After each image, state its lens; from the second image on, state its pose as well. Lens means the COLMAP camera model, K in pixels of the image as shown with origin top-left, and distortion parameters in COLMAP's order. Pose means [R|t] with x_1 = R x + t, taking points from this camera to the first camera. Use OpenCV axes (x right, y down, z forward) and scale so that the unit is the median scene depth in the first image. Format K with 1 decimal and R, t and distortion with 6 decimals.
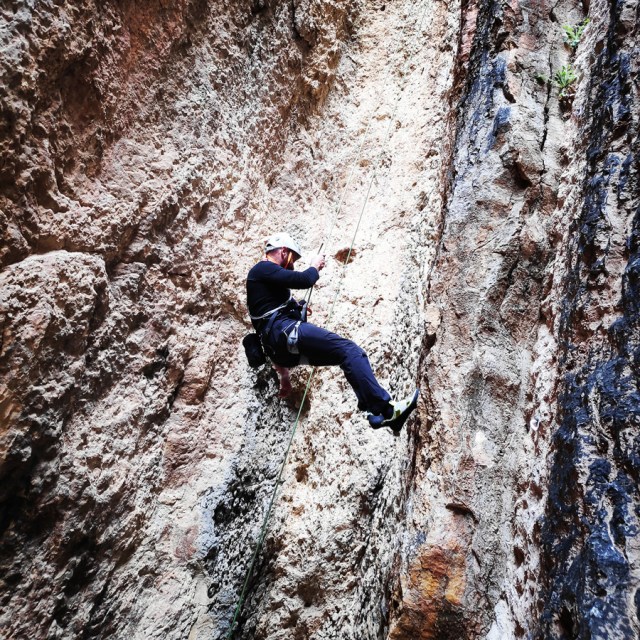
lens RADIAL K [[612.0, 0, 321.2], [0, 612.0, 277.4], [0, 0, 1]] dist [0.006359, 0.000000]
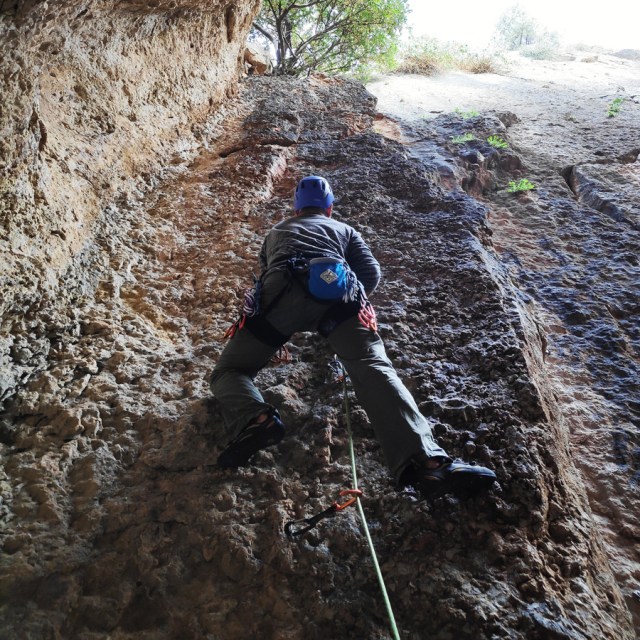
lens RADIAL K [[612.0, 0, 323.8], [0, 612.0, 241.9], [0, 0, 1]] dist [0.006359, 0.000000]
pose [[0.029471, 0.815911, 0.577427, -0.266226], [-0.452755, 0.525916, -0.720017, 0.406105], [-0.891148, -0.240213, 0.384907, 0.634622]]
